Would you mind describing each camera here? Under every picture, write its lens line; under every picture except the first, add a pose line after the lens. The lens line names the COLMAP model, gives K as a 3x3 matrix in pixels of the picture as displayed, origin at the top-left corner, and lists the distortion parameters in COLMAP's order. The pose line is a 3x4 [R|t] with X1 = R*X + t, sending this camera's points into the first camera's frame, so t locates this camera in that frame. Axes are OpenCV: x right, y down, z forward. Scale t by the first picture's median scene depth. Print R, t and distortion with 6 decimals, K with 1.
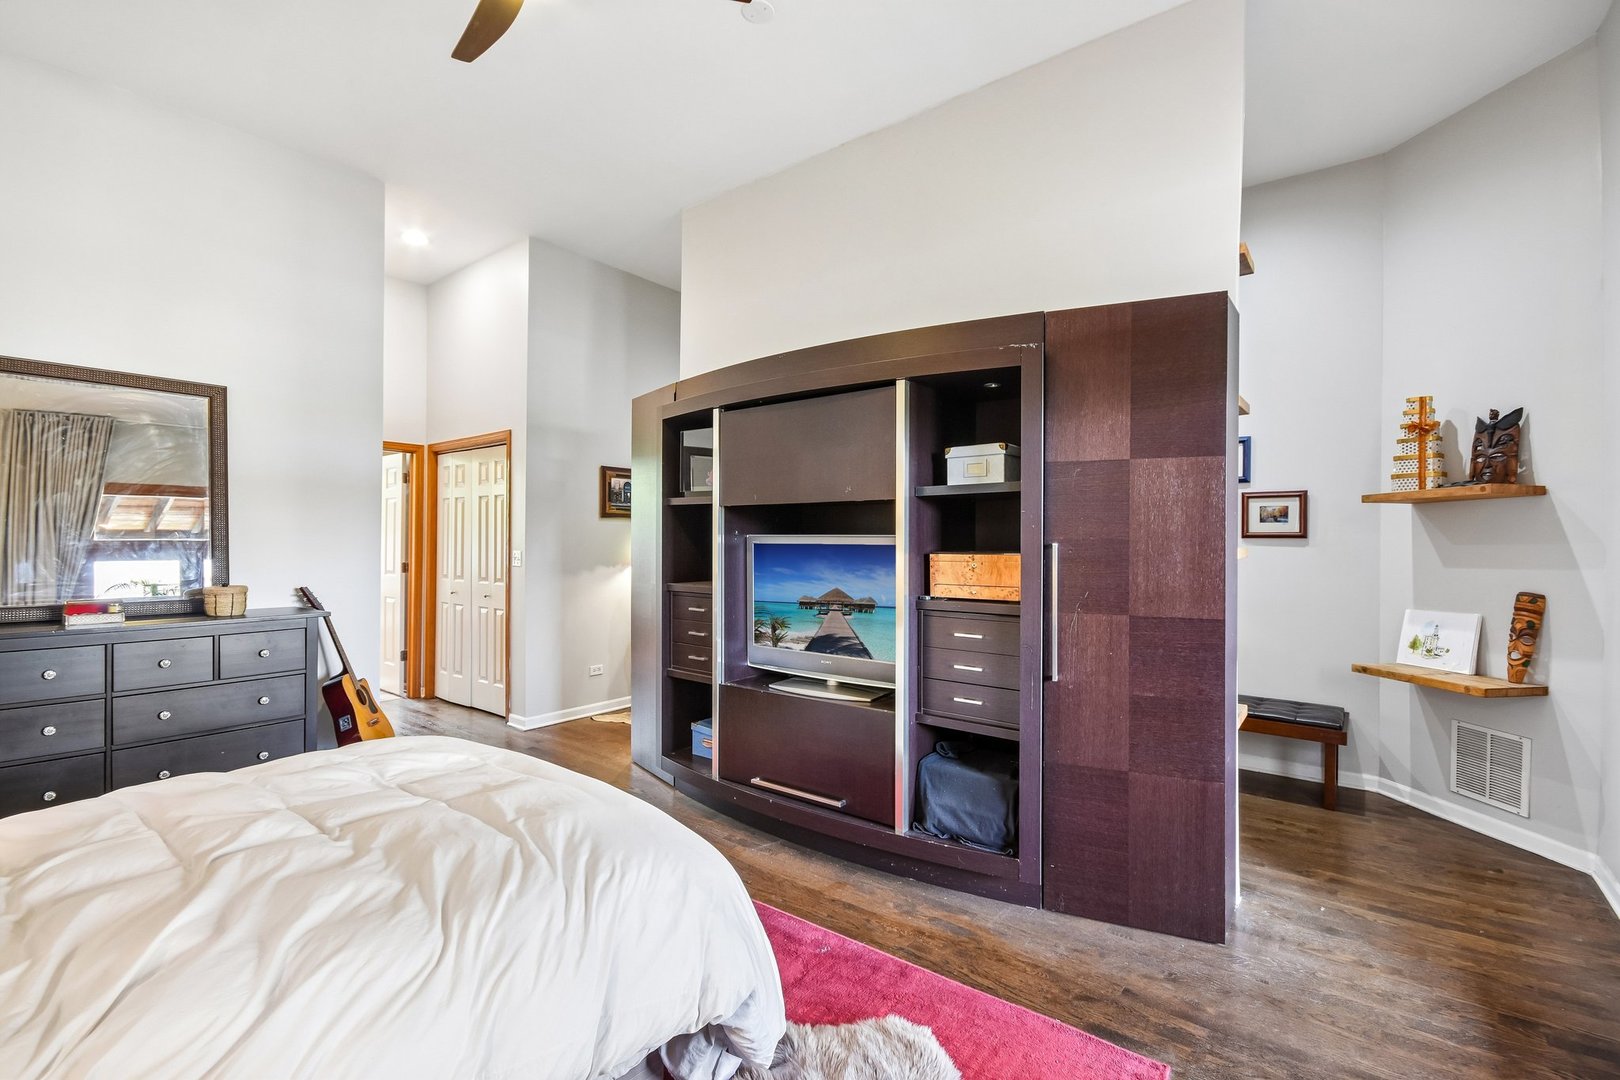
lens RADIAL K [[714.4, 0, 819.0], [0, 714.4, 546.4], [0, 0, 1]] dist [0.009031, -0.007914]
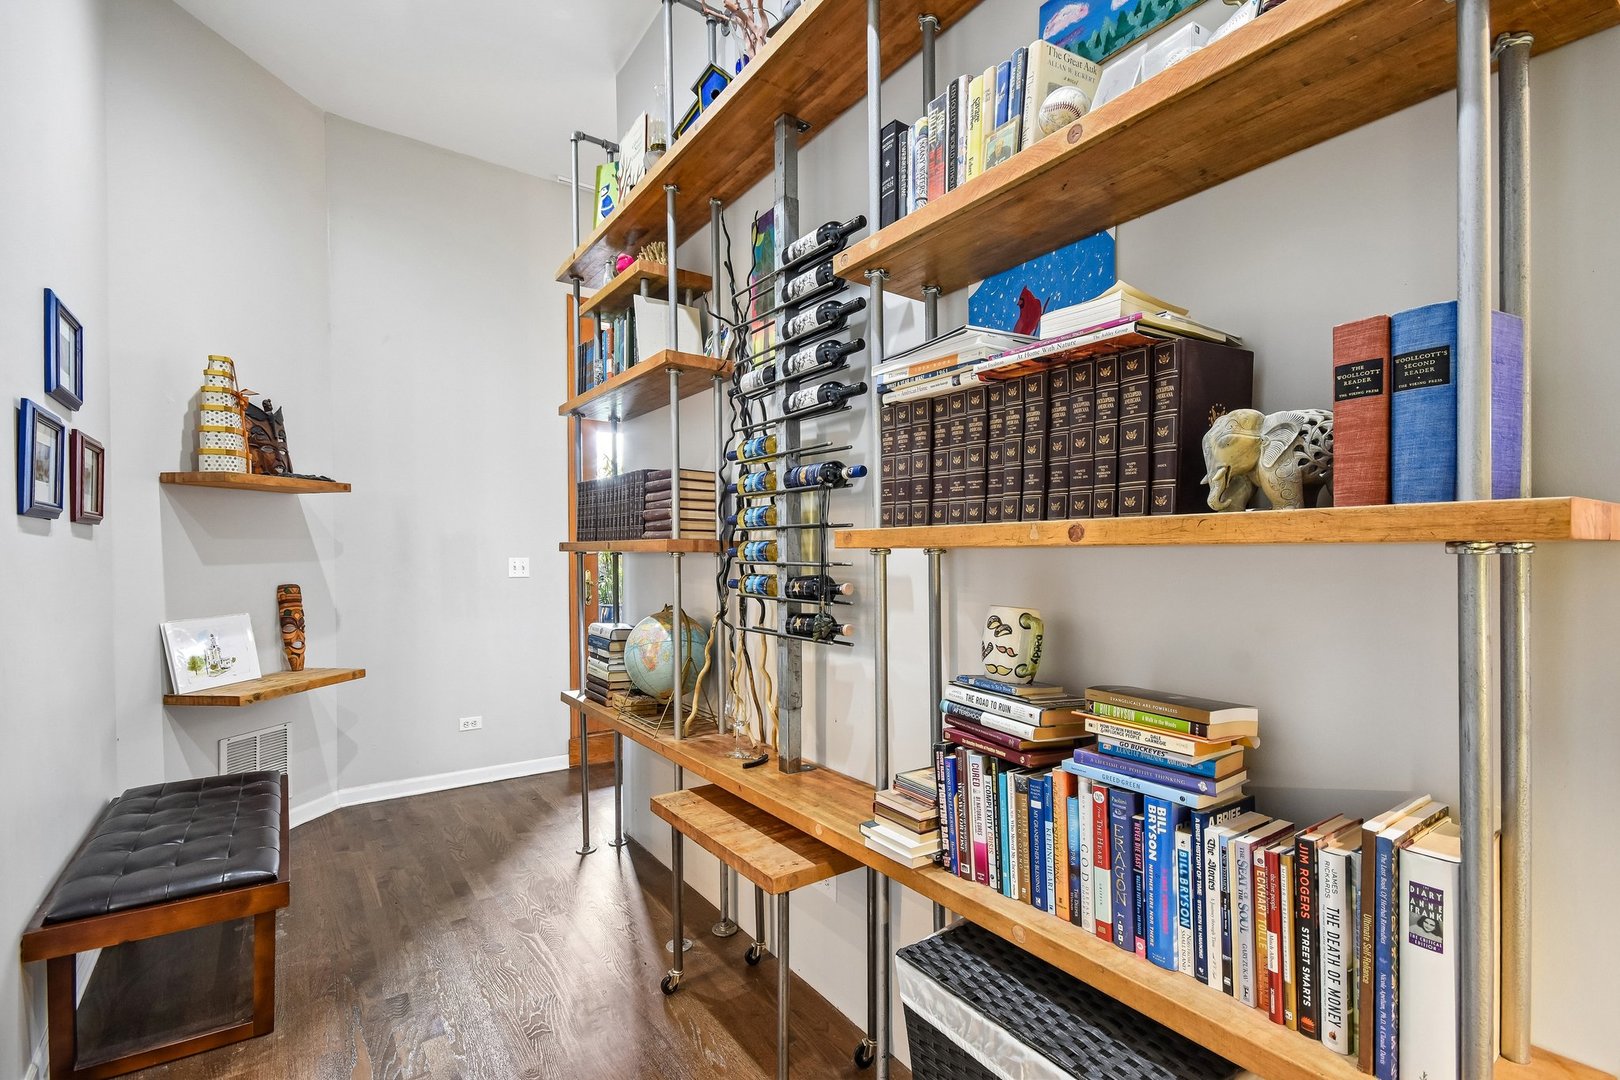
lens RADIAL K [[740.2, 0, 804.0], [0, 740.2, 556.2], [0, 0, 1]] dist [0.012693, 0.002365]
pose [[-0.954949, 0.001237, 0.296766, -0.051384], [0.003417, 0.999971, 0.006828, 0.017528], [-0.296749, 0.007535, -0.954926, 1.708360]]
